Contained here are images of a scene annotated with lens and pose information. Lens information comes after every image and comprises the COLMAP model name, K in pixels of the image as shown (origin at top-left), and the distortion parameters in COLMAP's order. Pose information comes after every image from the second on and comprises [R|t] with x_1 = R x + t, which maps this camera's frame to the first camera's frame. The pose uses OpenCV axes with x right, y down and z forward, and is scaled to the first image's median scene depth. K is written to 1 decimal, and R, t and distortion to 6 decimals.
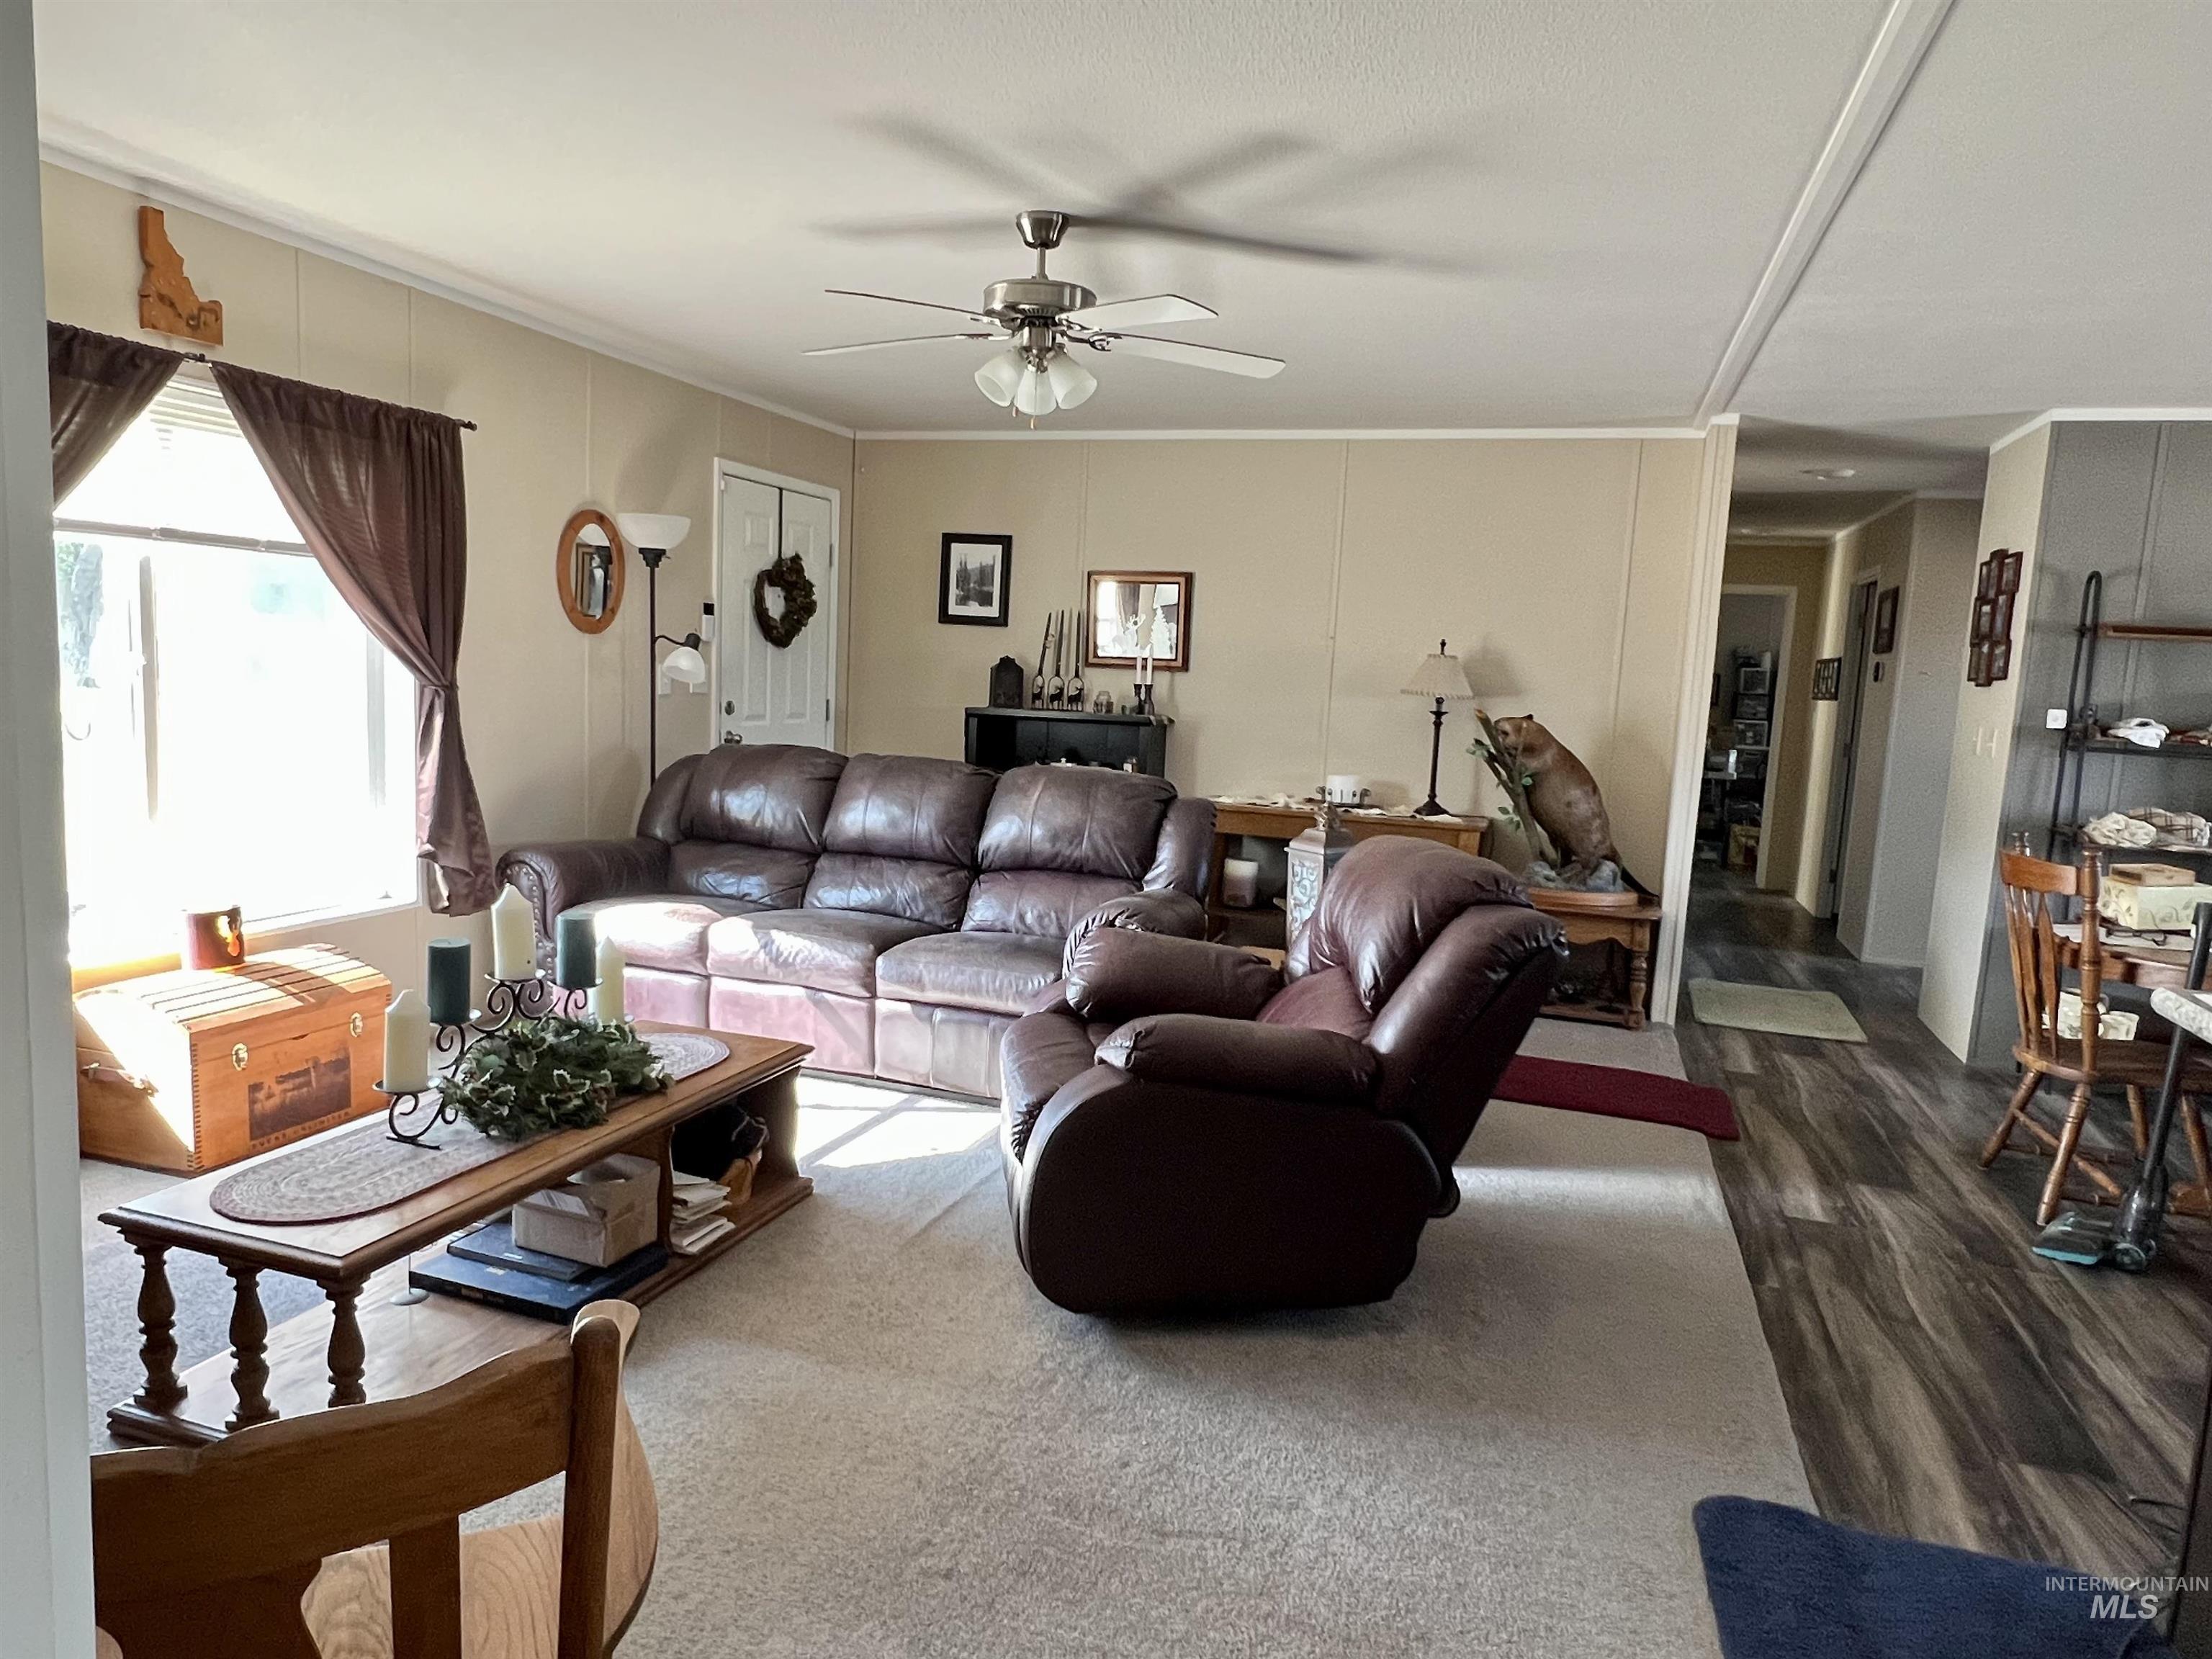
lens RADIAL K [[1379.7, 0, 1105.2], [0, 1379.7, 831.7], [0, 0, 1]] dist [0.001034, -0.000135]
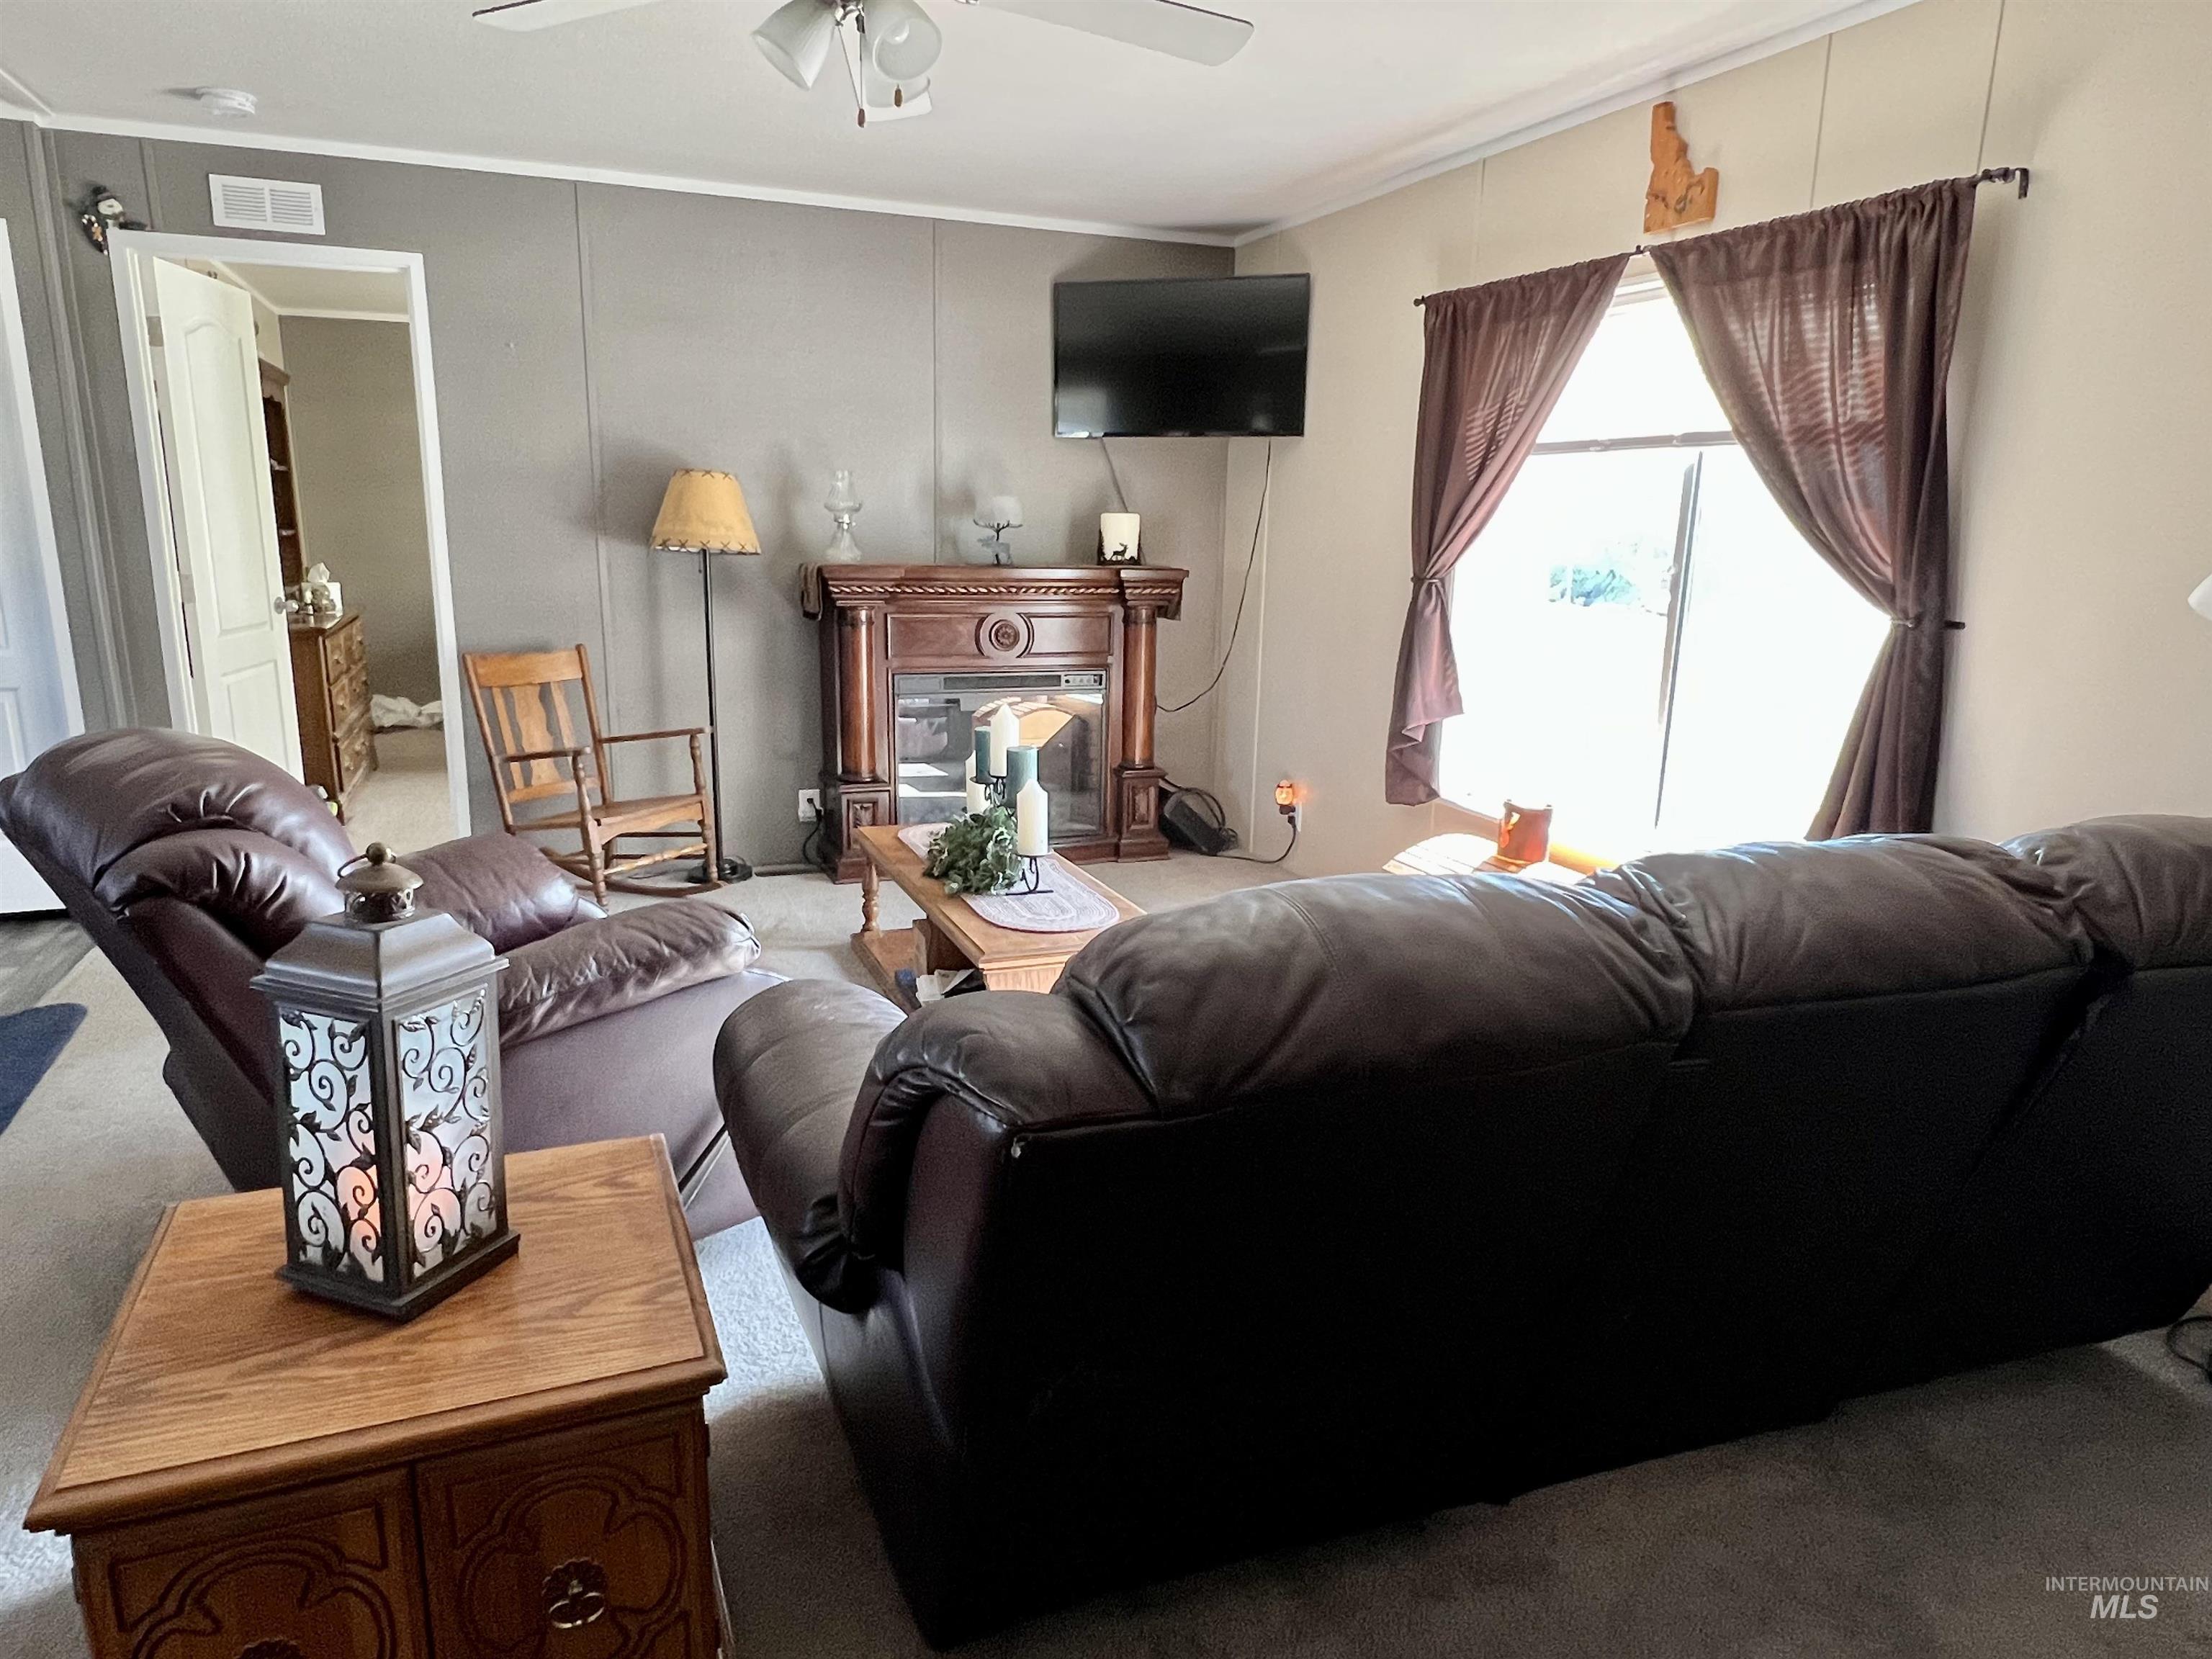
lens RADIAL K [[1379.7, 0, 1102.4], [0, 1379.7, 828.7], [0, 0, 1]] dist [0.001034, -0.000135]
pose [[-0.750788, 0.091471, -0.654179, 0.250181], [-0.129540, 0.950745, 0.281609, -0.168731], [0.647716, 0.296171, -0.701959, 1.408757]]
